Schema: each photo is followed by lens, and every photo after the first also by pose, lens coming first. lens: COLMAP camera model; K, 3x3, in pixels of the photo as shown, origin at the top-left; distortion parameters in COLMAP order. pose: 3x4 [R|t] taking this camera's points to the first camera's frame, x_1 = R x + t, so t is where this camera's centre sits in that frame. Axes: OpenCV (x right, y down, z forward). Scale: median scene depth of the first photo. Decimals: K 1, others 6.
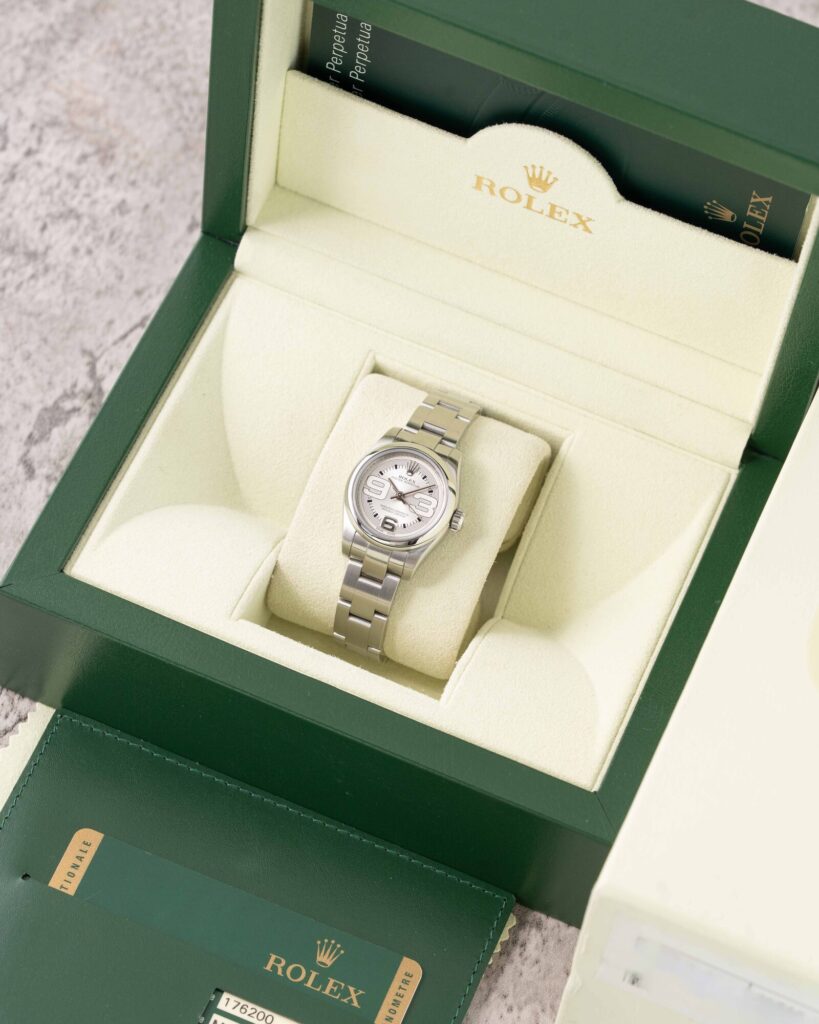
lens RADIAL K [[5379.4, 0, 411.2], [0, 5379.4, 513.0], [0, 0, 1]] dist [0.061827, 0.000000]
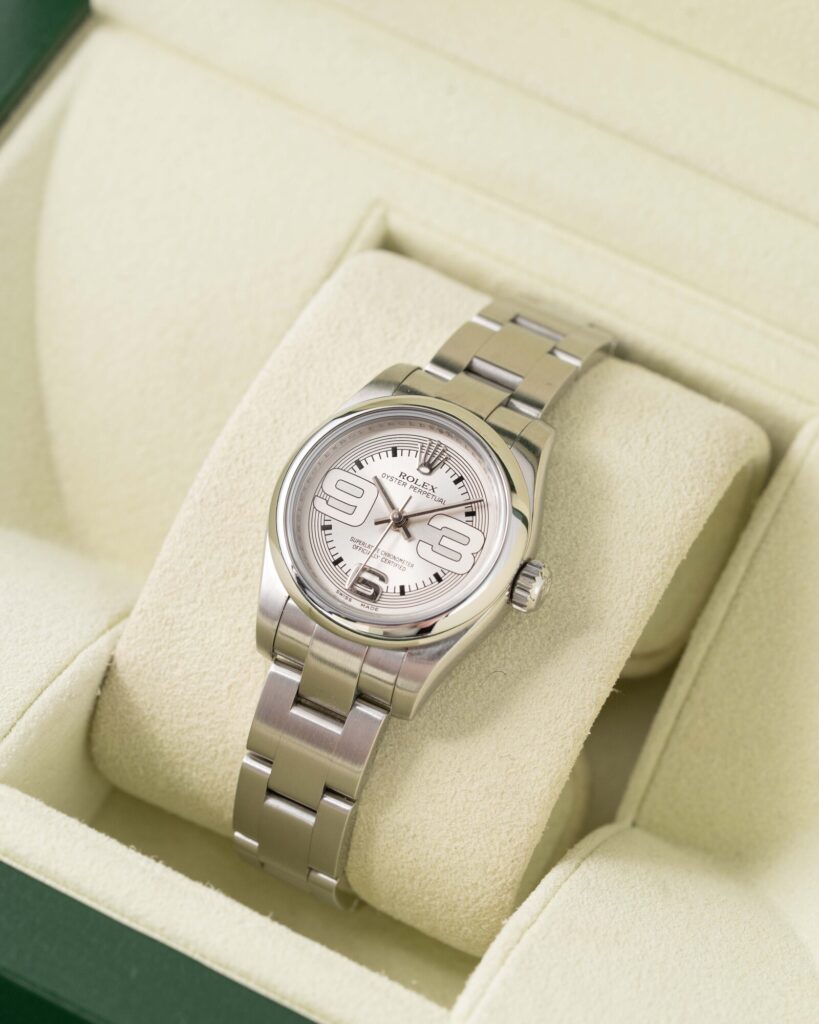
lens RADIAL K [[5379.4, 0, 405.4], [0, 5379.4, 509.5], [0, 0, 1]] dist [0.061827, 0.000000]
pose [[0.995034, 0.061147, -0.078536, 0.031523], [-0.064543, 0.997053, -0.041455, 0.013456], [0.075770, 0.046319, 0.996049, 0.571049]]
